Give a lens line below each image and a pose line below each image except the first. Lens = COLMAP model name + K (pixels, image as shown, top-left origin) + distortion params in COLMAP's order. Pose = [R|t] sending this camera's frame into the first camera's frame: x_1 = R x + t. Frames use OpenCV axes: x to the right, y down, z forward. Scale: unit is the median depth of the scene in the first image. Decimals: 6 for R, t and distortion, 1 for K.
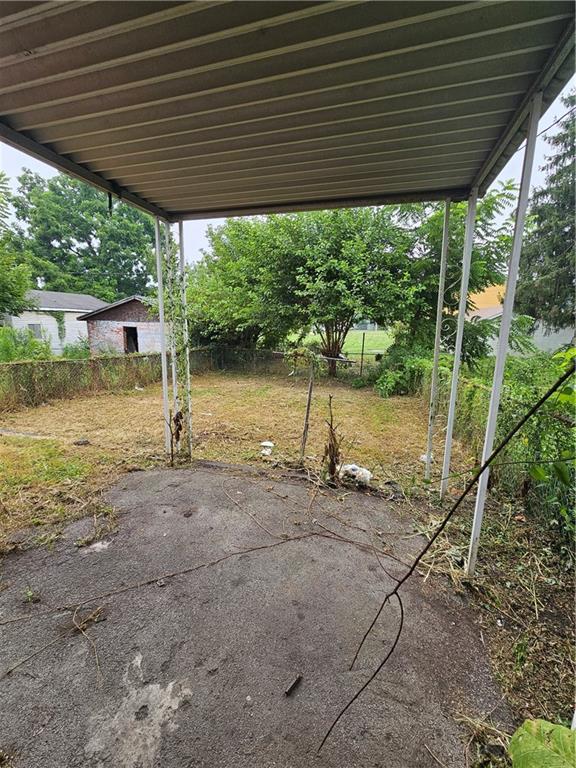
lens RADIAL K [[313.9, 0, 289.4], [0, 313.9, 387.3], [0, 0, 1]] dist [-0.004674, 0.001085]
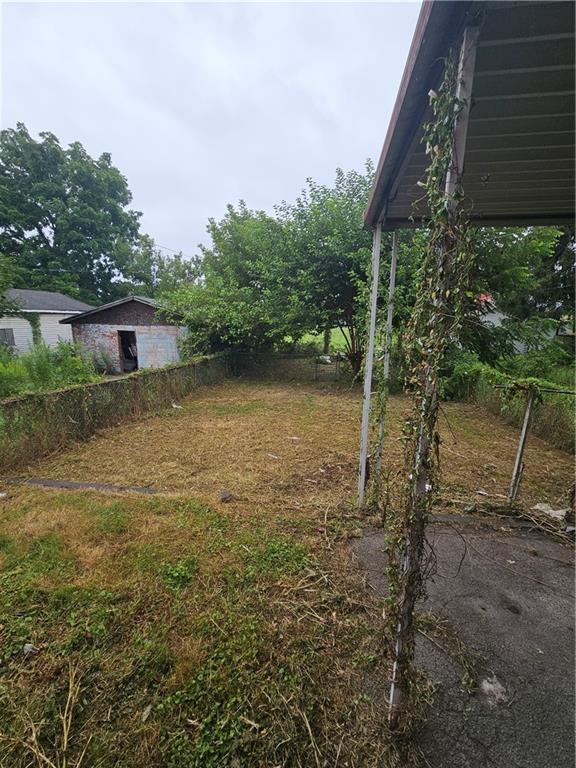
lens RADIAL K [[313.9, 0, 285.7], [0, 313.9, 383.6], [0, 0, 1]] dist [-0.004674, 0.001085]
pose [[0.989840, -0.034130, 0.138026, -0.186383], [0.032999, 0.999400, 0.010478, -0.036794], [-0.138300, -0.005817, 0.990373, 0.055410]]
